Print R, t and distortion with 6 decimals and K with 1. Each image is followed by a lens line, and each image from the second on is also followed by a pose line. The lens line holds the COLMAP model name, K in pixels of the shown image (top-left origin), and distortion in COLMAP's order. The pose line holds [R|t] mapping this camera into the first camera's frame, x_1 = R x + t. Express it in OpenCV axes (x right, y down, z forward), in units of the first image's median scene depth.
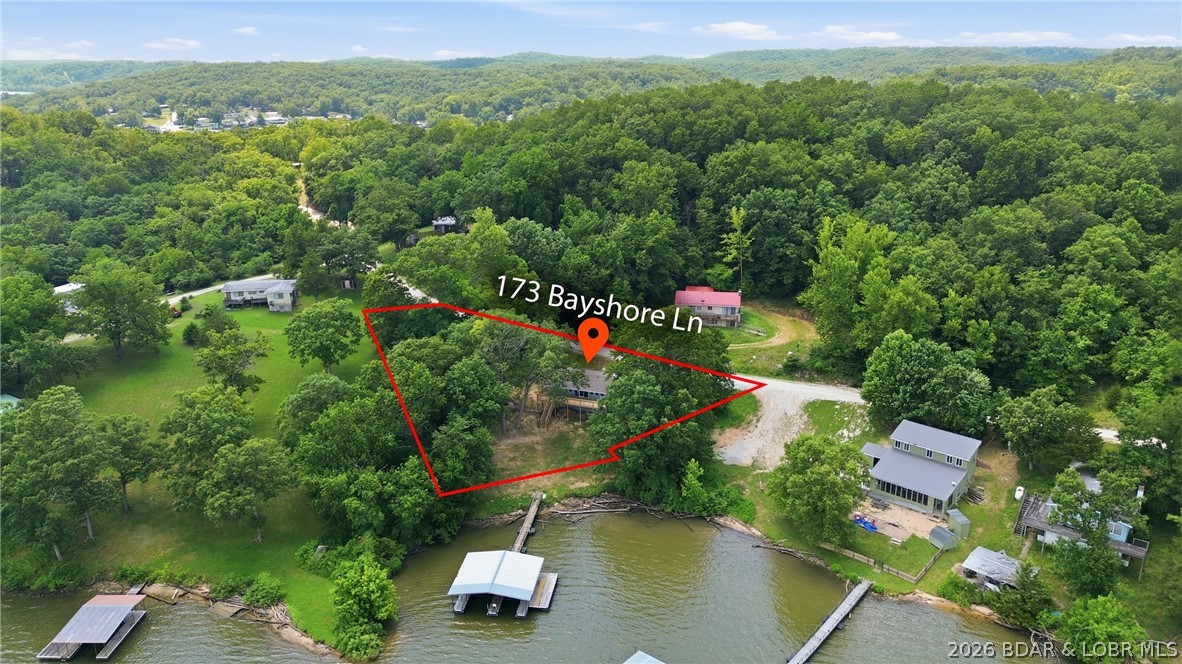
lens RADIAL K [[838.7, 0, 591.0], [0, 838.7, 332.0], [0, 0, 1]] dist [0.066784, -0.069621]
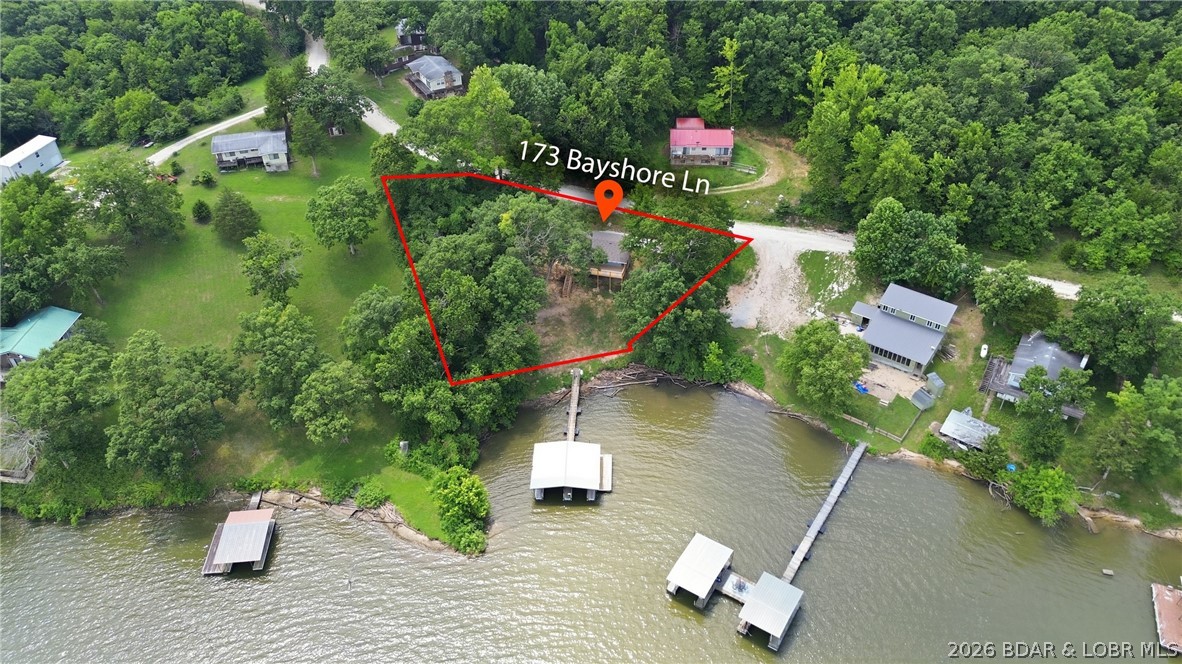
lens RADIAL K [[838.7, 0, 591.0], [0, 838.7, 332.0], [0, 0, 1]] dist [0.066784, -0.069621]
pose [[0.994195, -0.068363, 0.083079, -0.130501], [0.034668, 0.934548, 0.354144, -0.252723], [-0.101851, -0.349208, 0.931493, -0.041013]]
